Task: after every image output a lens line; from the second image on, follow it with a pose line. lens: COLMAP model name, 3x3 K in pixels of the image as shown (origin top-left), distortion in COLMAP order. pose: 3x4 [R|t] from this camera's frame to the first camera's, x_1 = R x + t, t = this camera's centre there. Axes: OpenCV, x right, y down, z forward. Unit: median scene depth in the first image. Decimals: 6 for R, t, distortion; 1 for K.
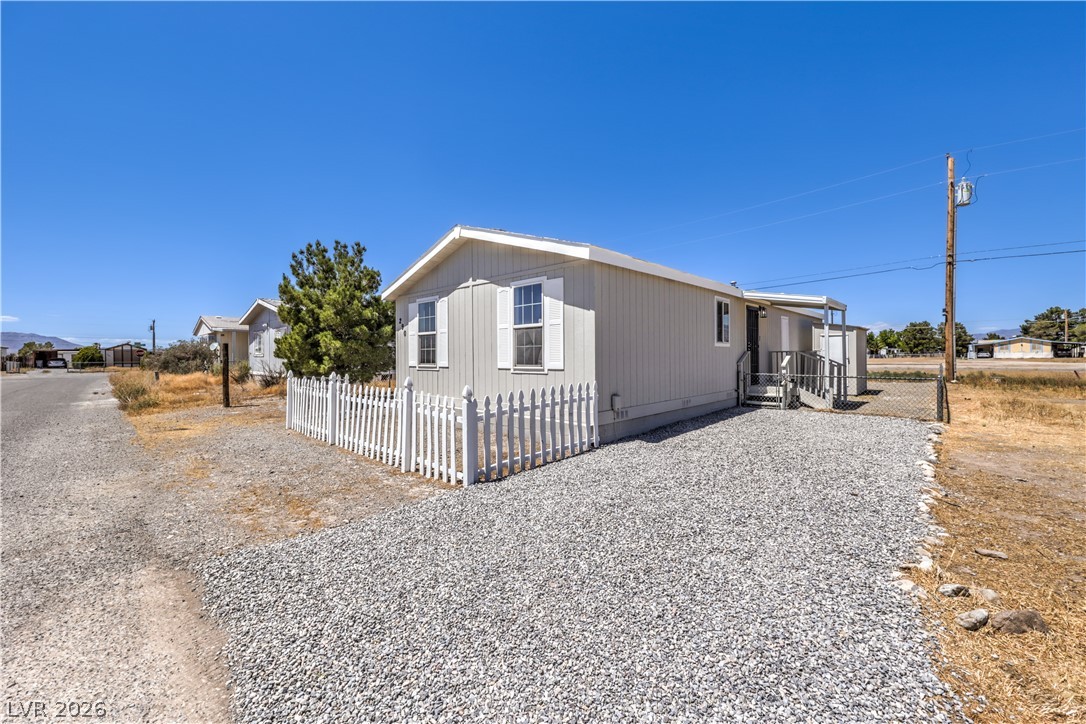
lens RADIAL K [[436.4, 0, 541.7], [0, 436.4, 356.2], [0, 0, 1]] dist [0.001151, 0.000196]
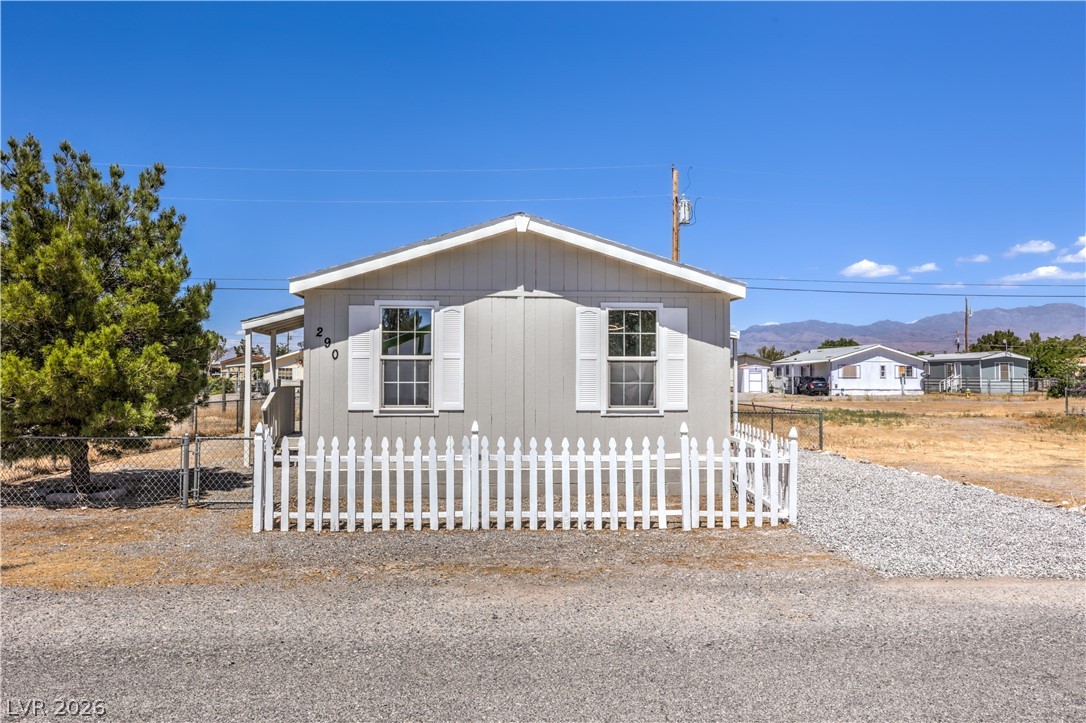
lens RADIAL K [[847.2, 0, 541.3], [0, 847.2, 345.2], [0, 0, 1]] dist [0.003612, -0.000434]
pose [[0.679600, 0.037269, 0.732636, -1.021066], [-0.007420, 0.999007, -0.043937, -0.017705], [-0.733546, 0.024424, 0.679201, 0.023923]]
